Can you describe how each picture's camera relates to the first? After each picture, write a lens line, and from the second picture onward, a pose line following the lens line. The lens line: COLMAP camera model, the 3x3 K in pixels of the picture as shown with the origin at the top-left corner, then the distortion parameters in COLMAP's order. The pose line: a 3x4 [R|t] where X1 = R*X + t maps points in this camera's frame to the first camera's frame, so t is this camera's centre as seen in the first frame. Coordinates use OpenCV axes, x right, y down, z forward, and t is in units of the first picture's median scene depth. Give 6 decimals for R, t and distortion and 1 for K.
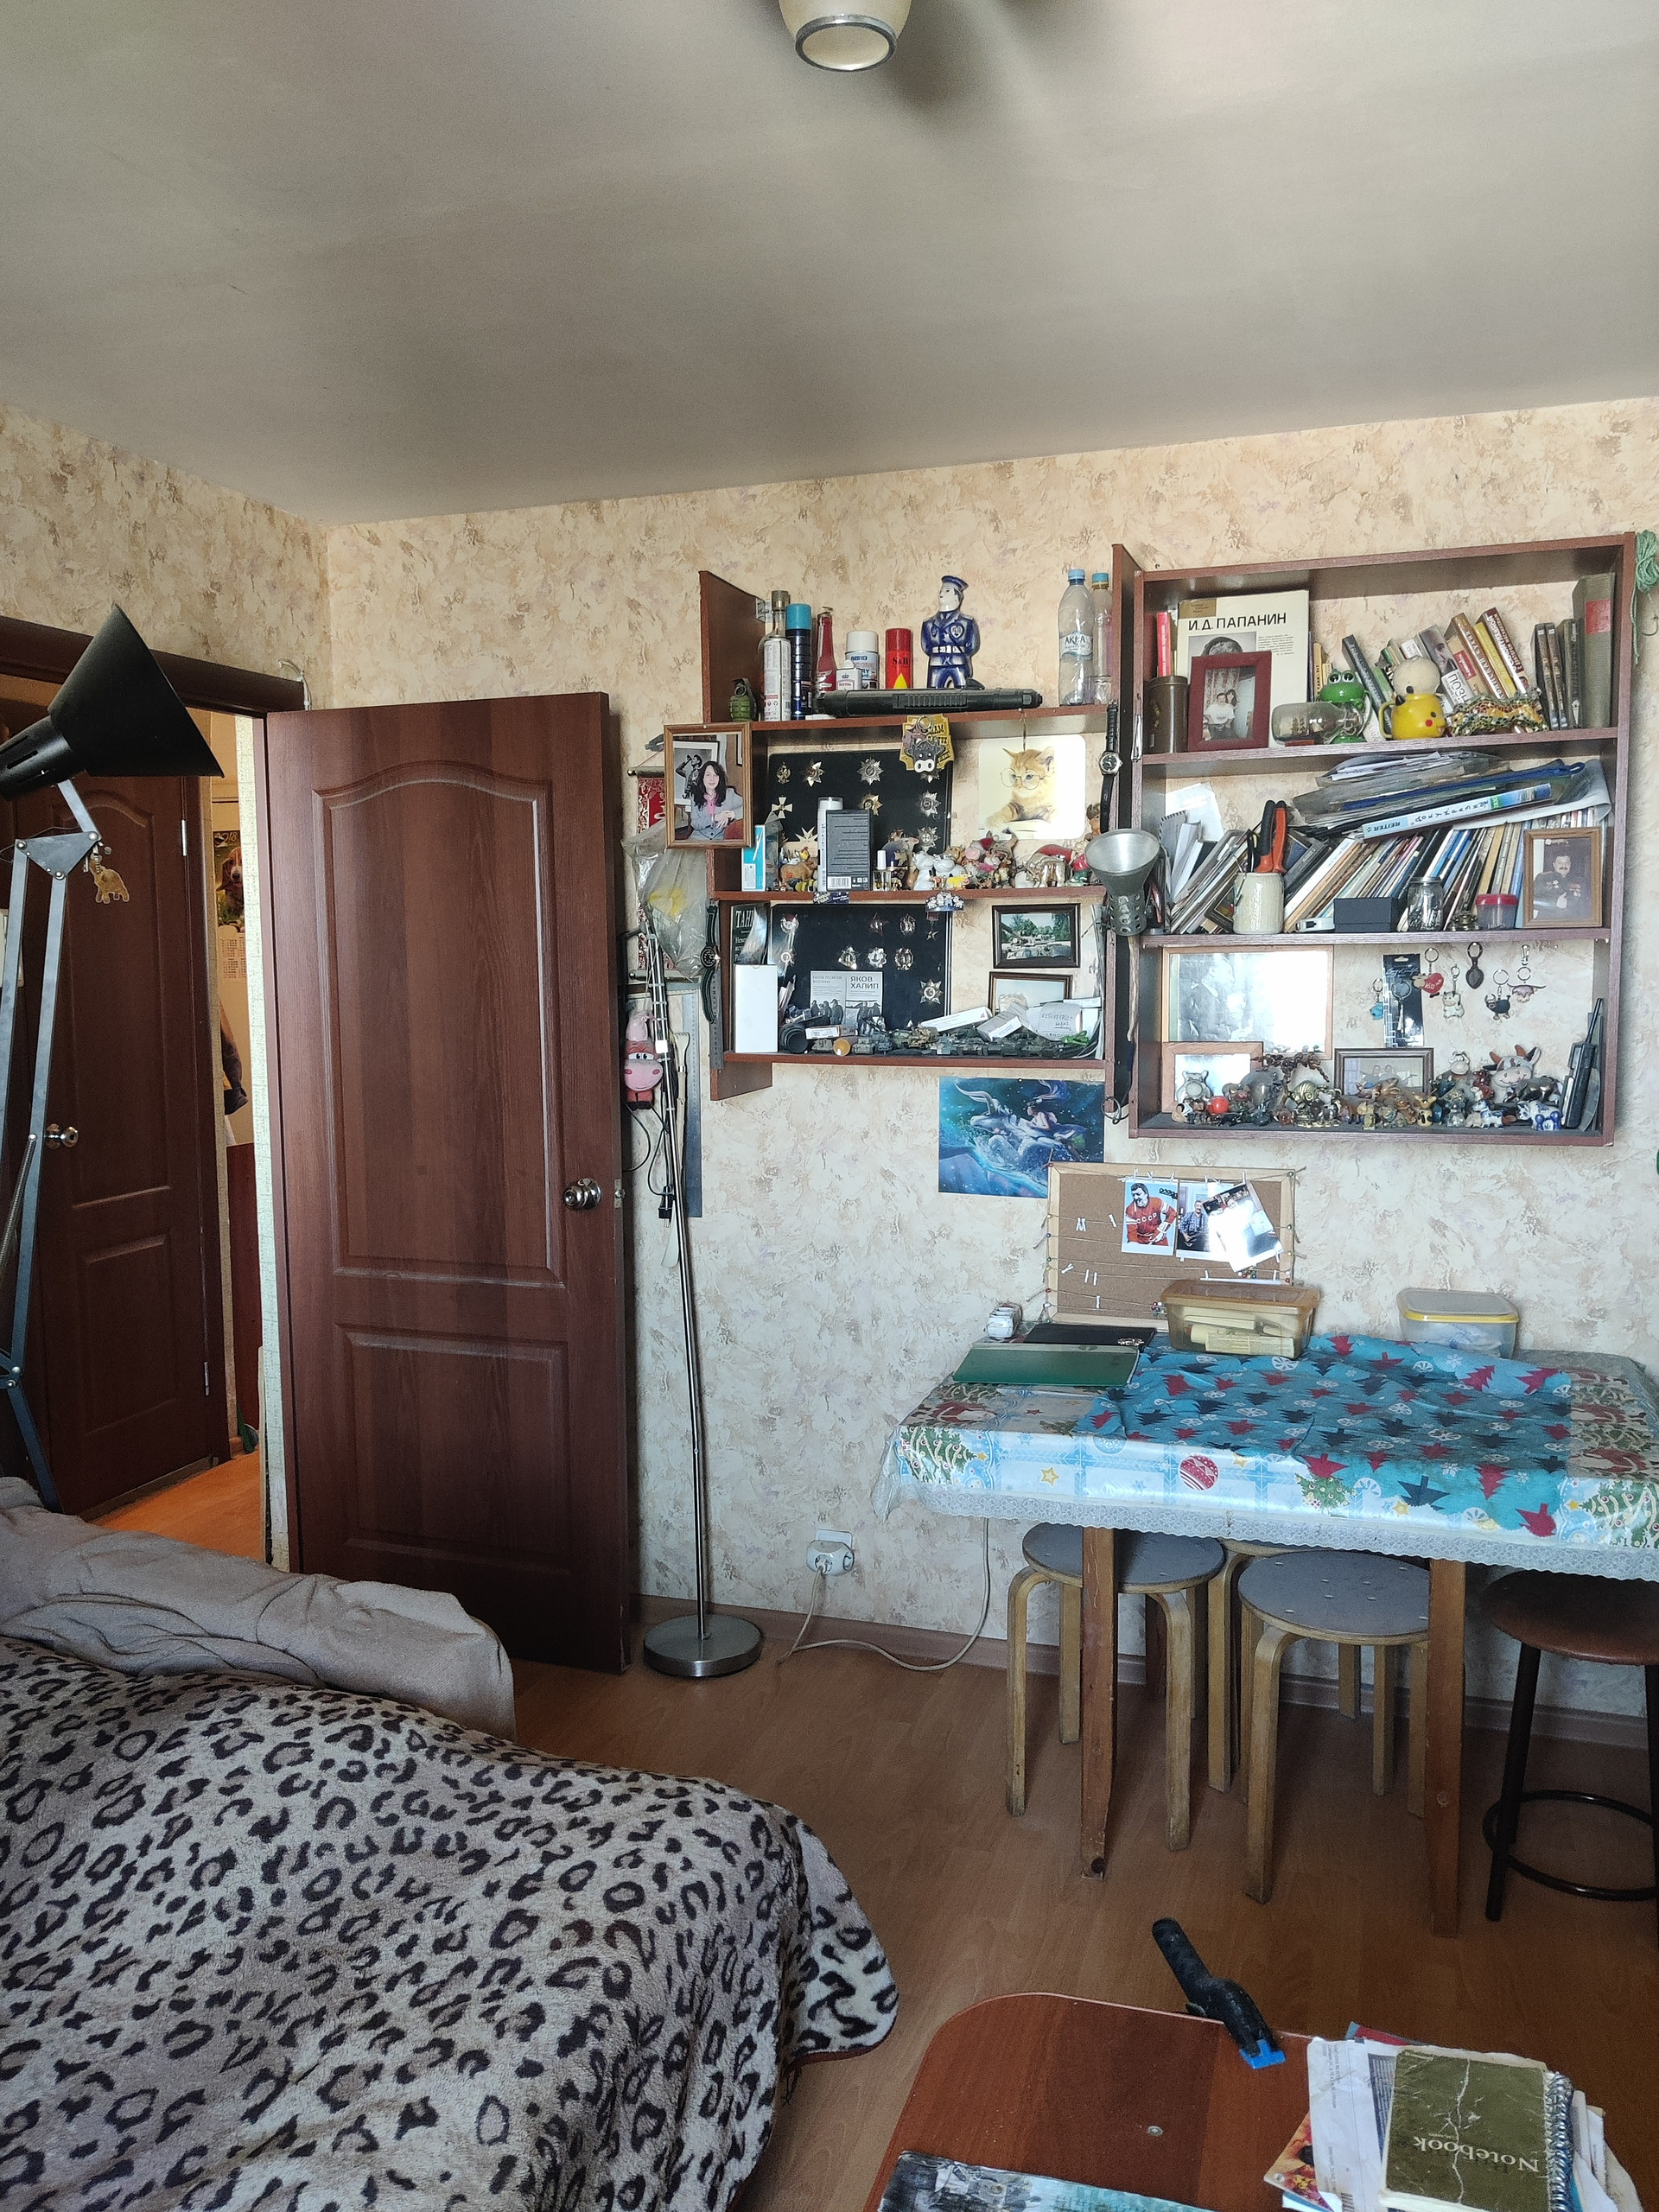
lens RADIAL K [[1660.9, 0, 829.5], [0, 1660.9, 1106.0], [0, 0, 1]] dist [-0.048157, 0.001870]
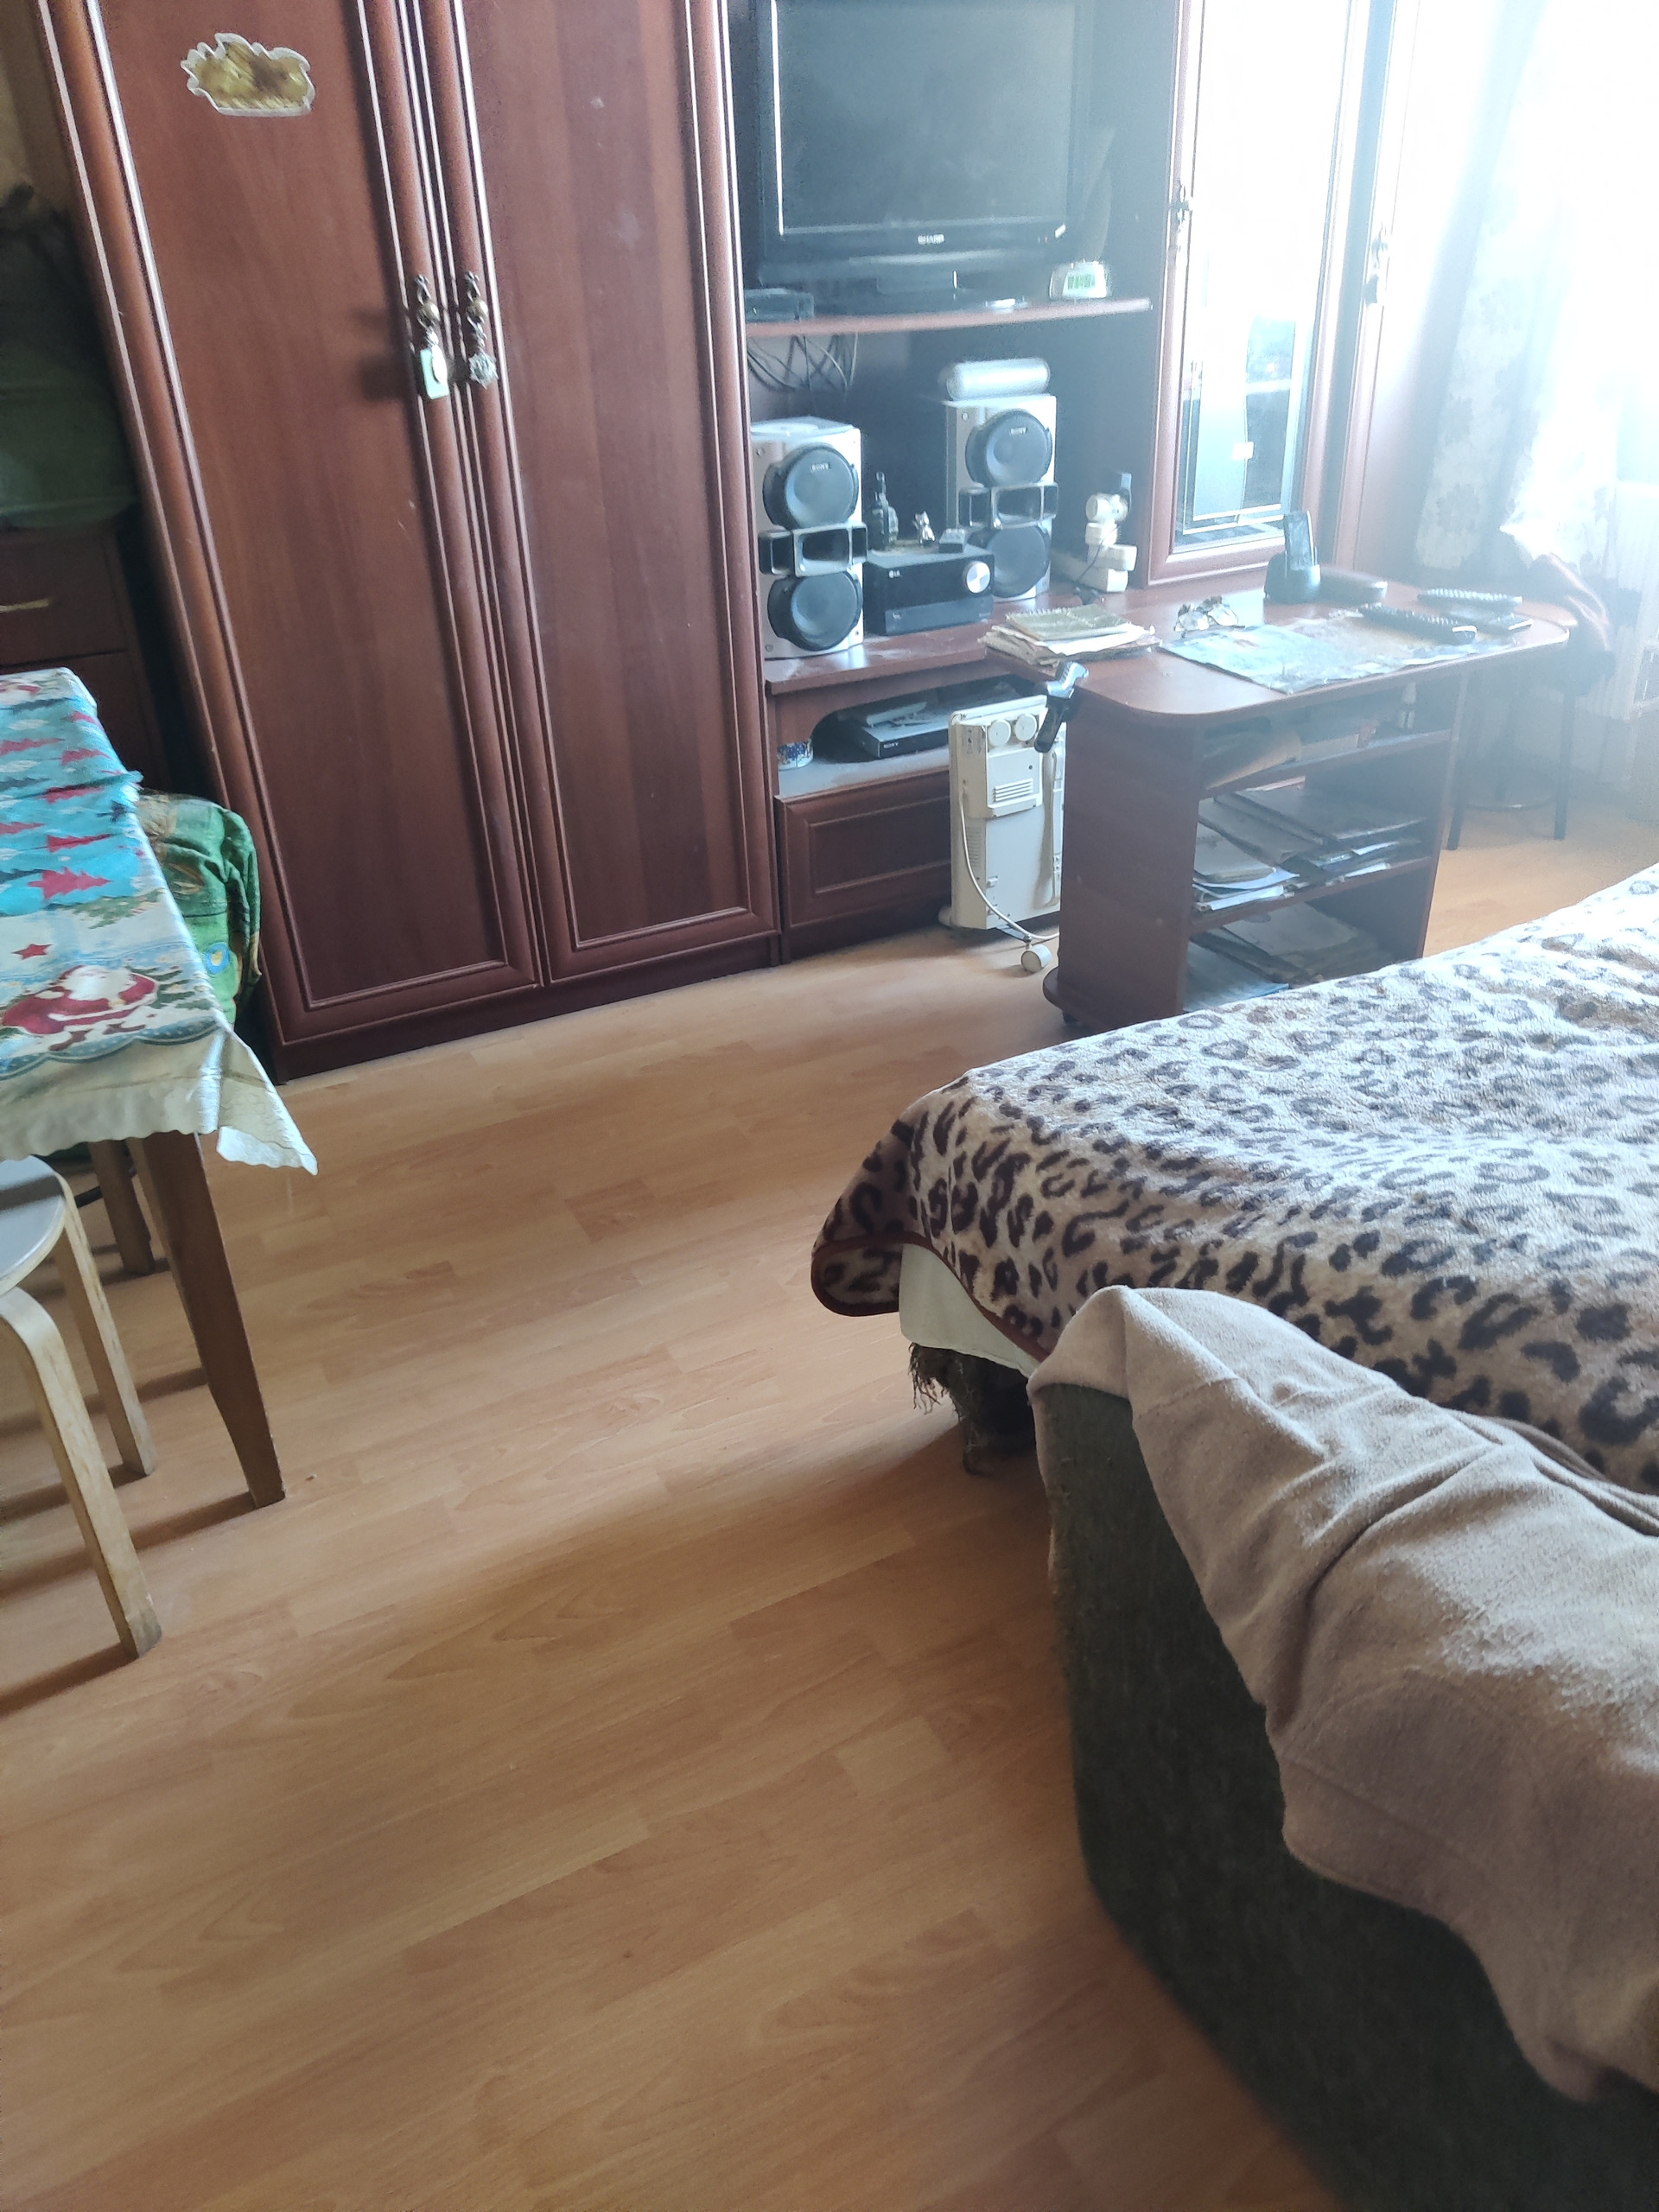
lens RADIAL K [[1660.9, 0, 829.5], [0, 1660.9, 1106.0], [0, 0, 1]] dist [-0.048157, 0.001870]
pose [[-0.714042, -0.323463, 0.620899, -0.581449], [0.106805, 0.826159, 0.553221, -0.052928], [-0.691908, 0.461338, -0.555365, 1.670636]]
